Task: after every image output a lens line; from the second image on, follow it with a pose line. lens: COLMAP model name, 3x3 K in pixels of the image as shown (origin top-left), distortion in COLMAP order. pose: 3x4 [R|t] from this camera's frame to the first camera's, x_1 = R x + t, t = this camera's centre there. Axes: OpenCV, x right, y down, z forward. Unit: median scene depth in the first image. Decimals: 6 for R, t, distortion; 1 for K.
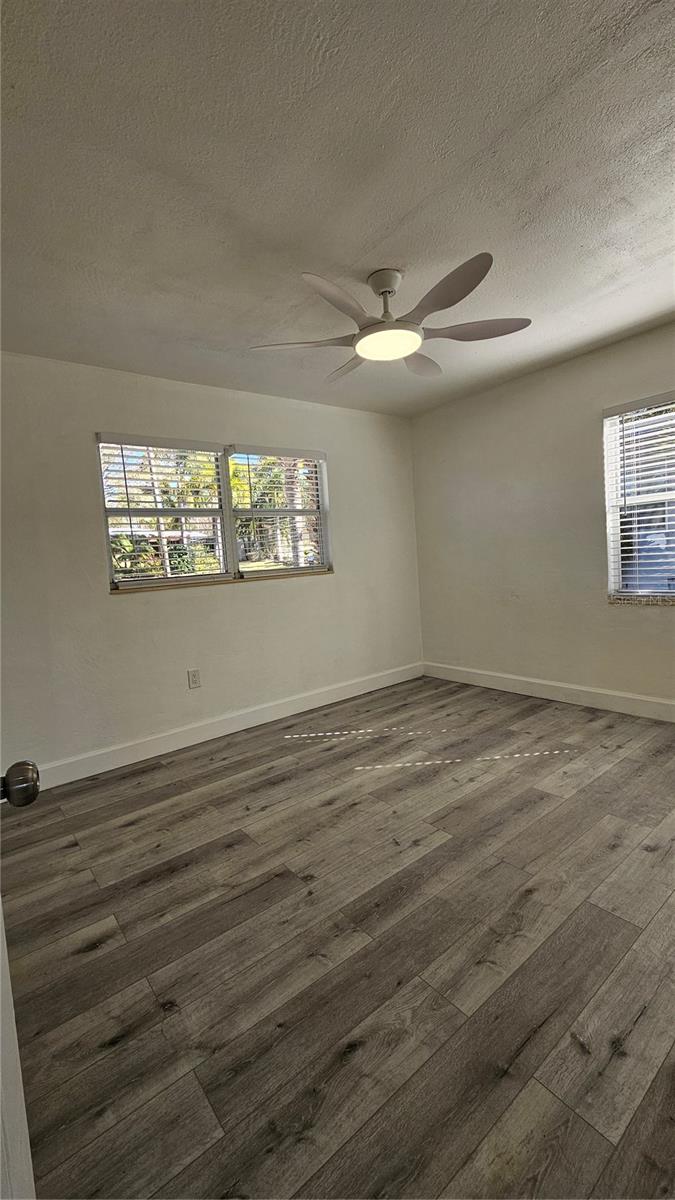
lens RADIAL K [[498.5, 0, 339.4], [0, 498.5, 601.7], [0, 0, 1]] dist [0.000494, 0.000436]
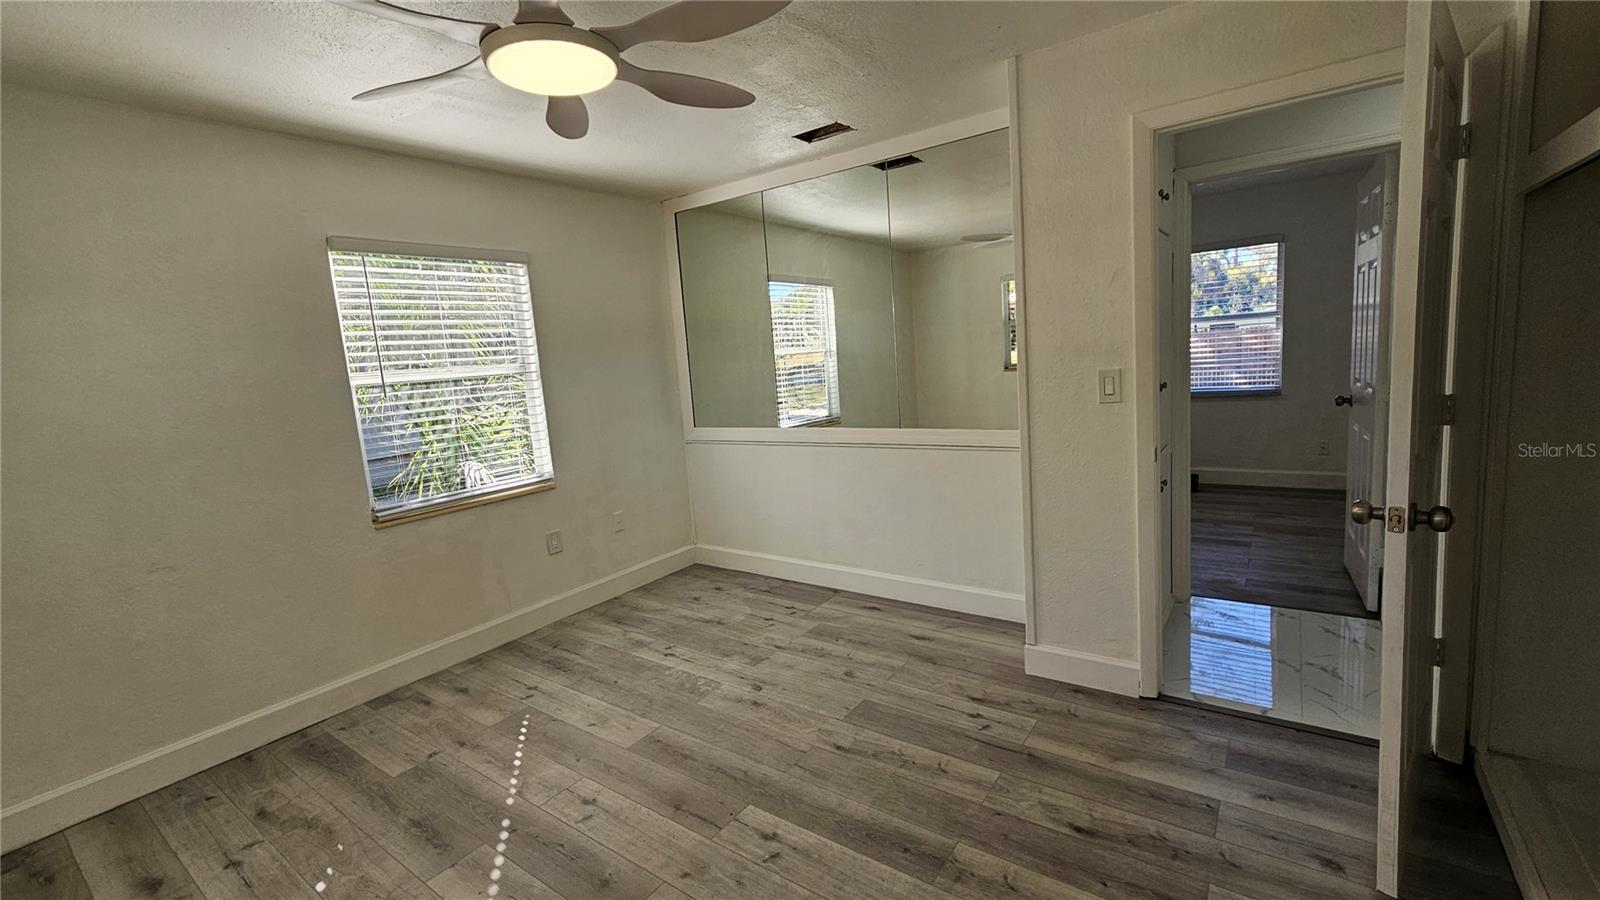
lens RADIAL K [[664.7, 0, 805.9], [0, 664.7, 450.7], [0, 0, 1]] dist [0.000494, 0.000436]
pose [[-0.269480, -0.048924, 0.961762, -0.682978], [0.180250, 0.978496, 0.100280, -0.127292], [-0.945987, 0.200381, -0.254866, 0.998443]]
